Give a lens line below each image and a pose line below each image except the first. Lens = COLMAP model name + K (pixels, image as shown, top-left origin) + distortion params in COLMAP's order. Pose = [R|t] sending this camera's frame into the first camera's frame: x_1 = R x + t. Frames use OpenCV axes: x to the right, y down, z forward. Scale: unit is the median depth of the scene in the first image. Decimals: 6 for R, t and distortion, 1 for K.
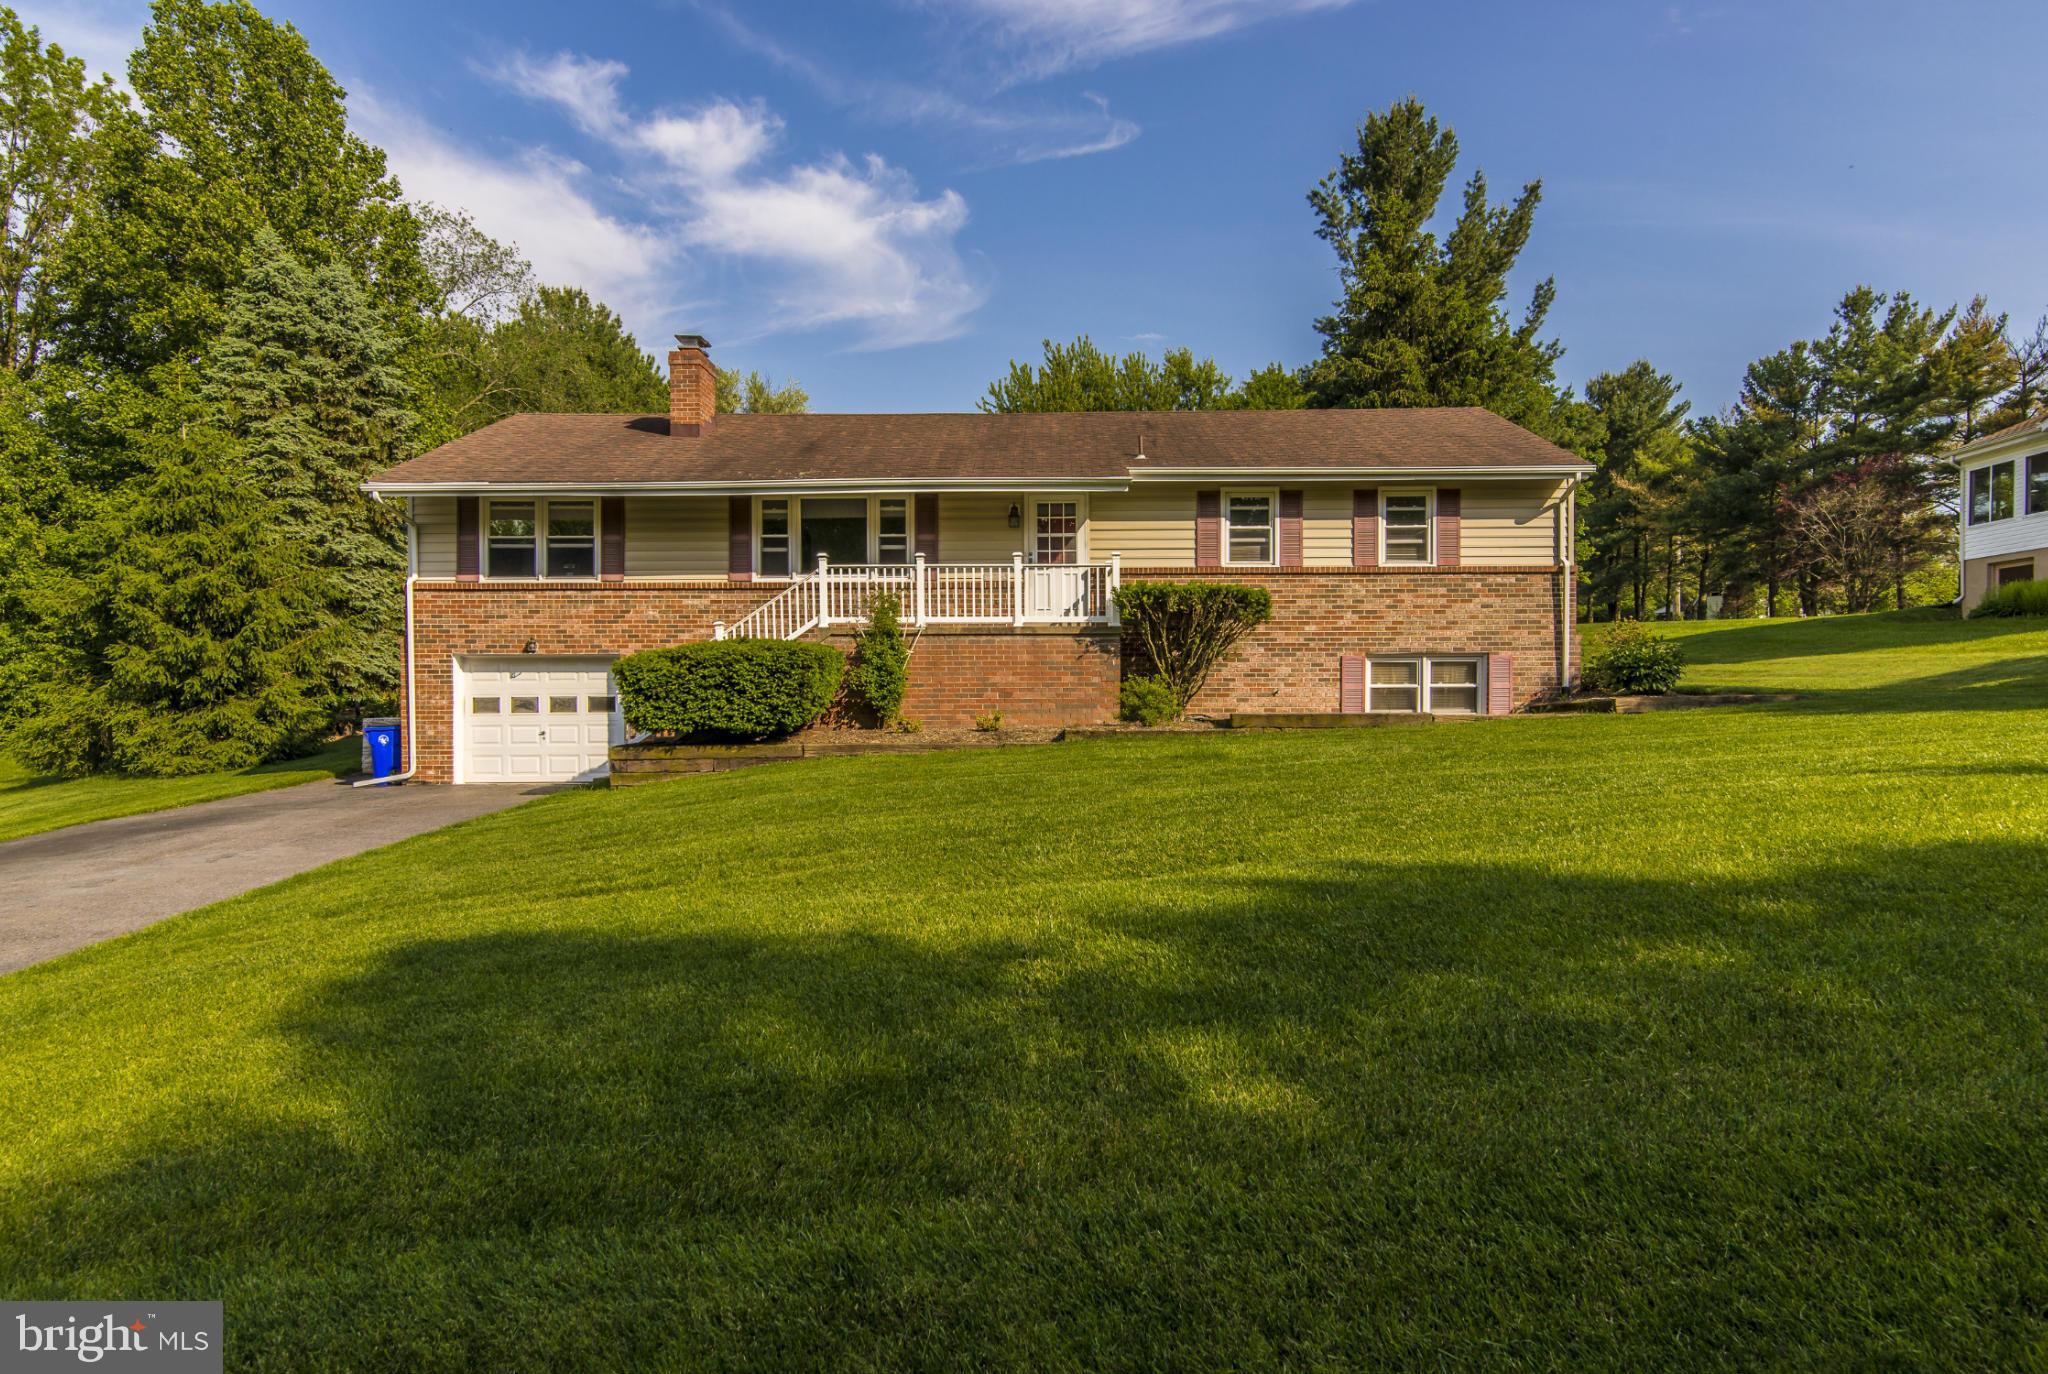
lens RADIAL K [[1219.7, 0, 1024.7], [0, 1219.7, 699.4], [0, 0, 1]] dist [0.004111, -0.000954]
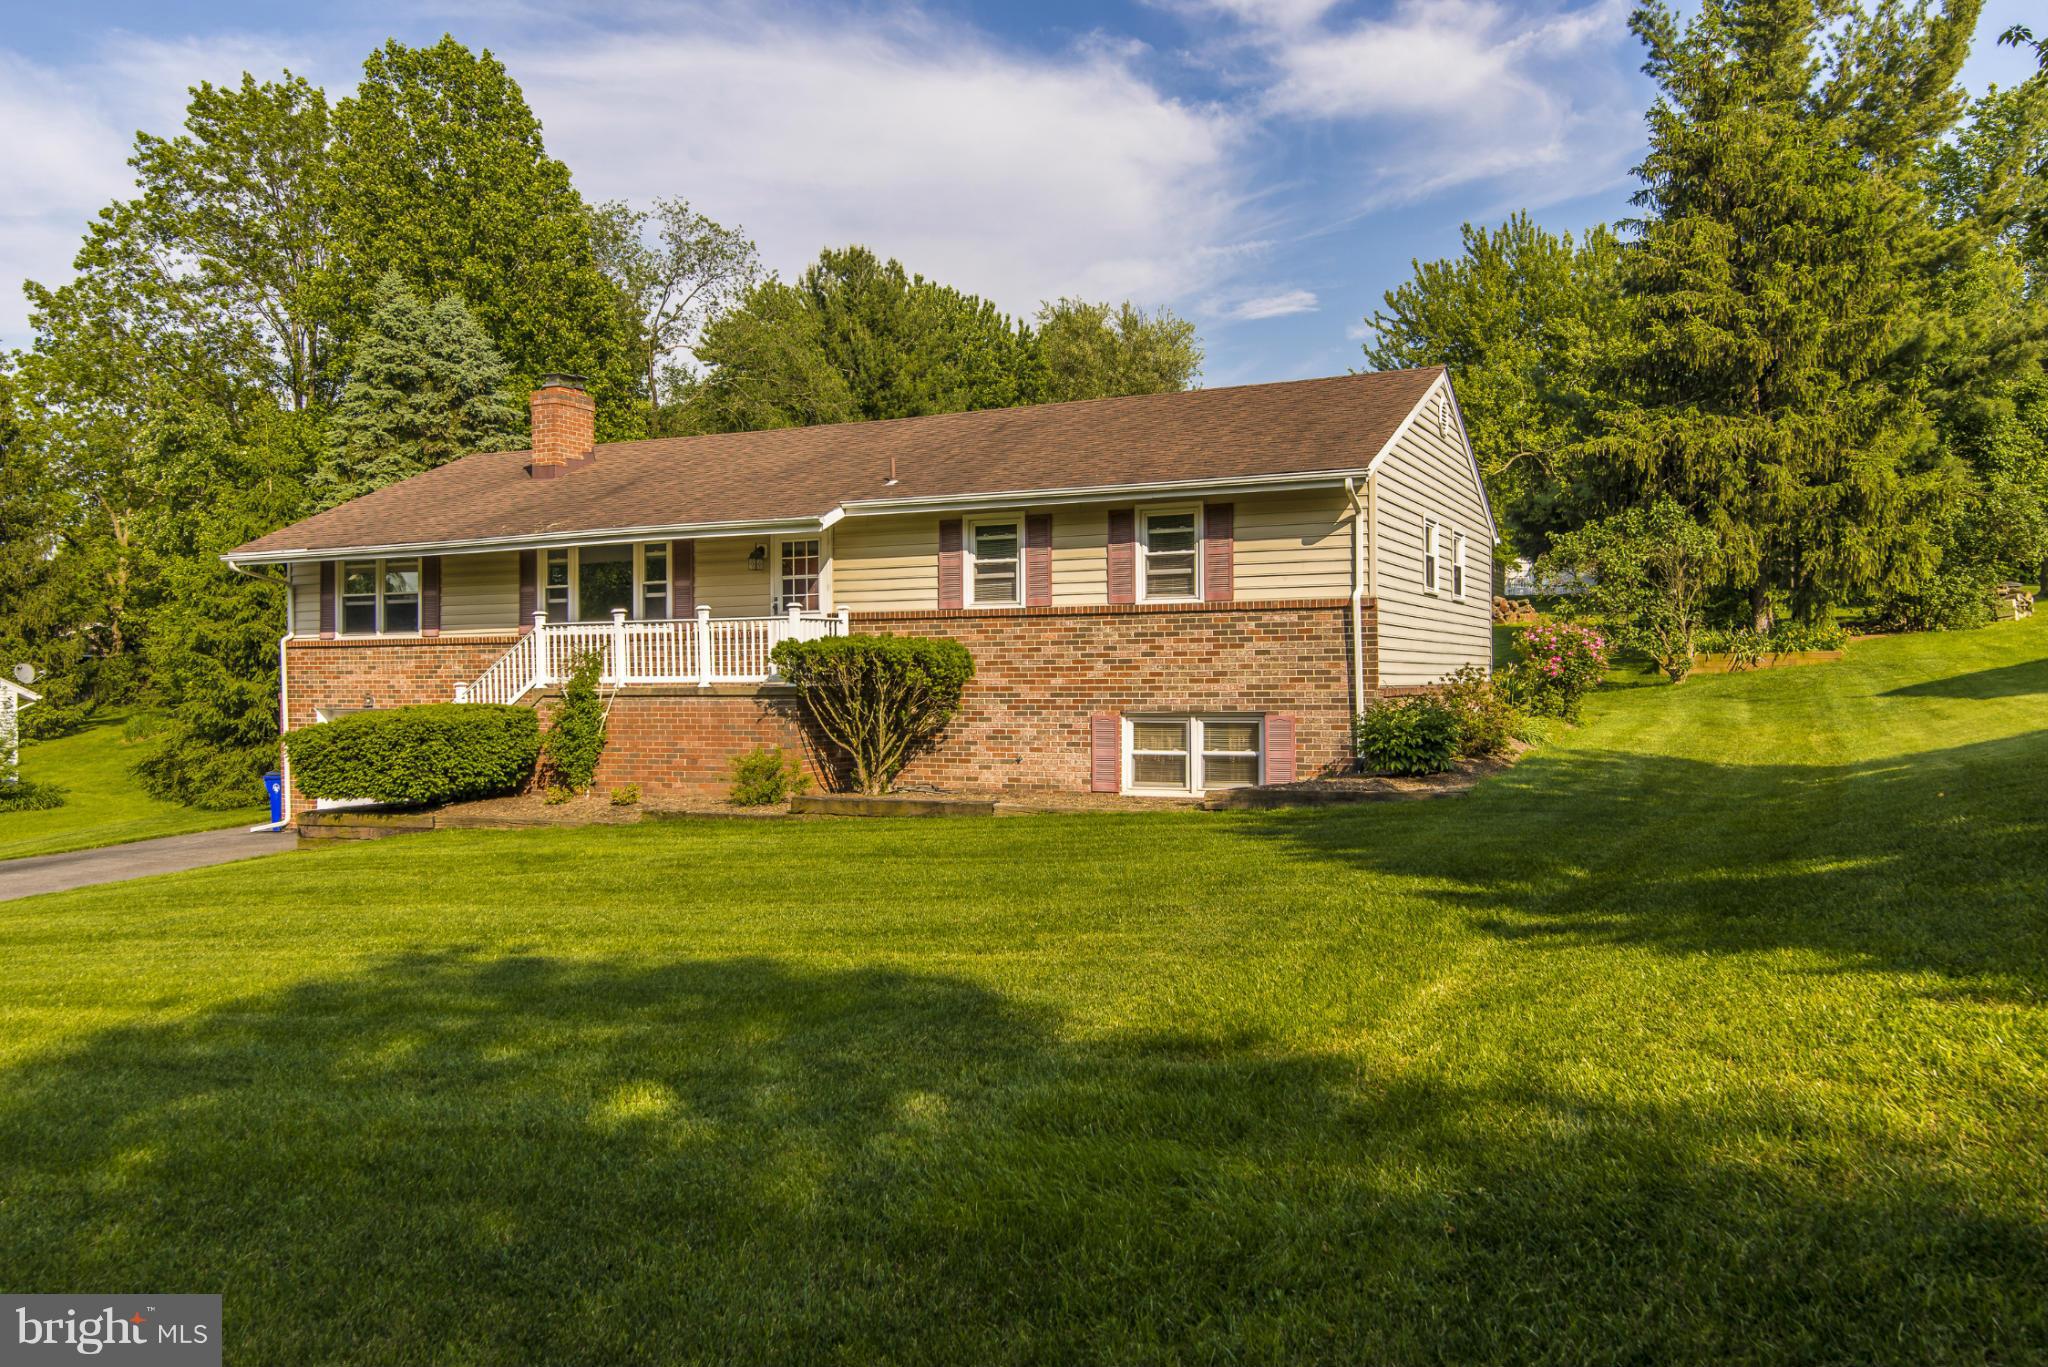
lens RADIAL K [[1536.6, 0, 1024.4], [0, 1536.6, 677.1], [0, 0, 1]] dist [0.017564, 0.003666]
pose [[0.910893, -0.005315, -0.412609, 0.638614], [0.005176, 0.999986, -0.001456, -0.059488], [0.412611, -0.000809, 0.910907, 0.046189]]
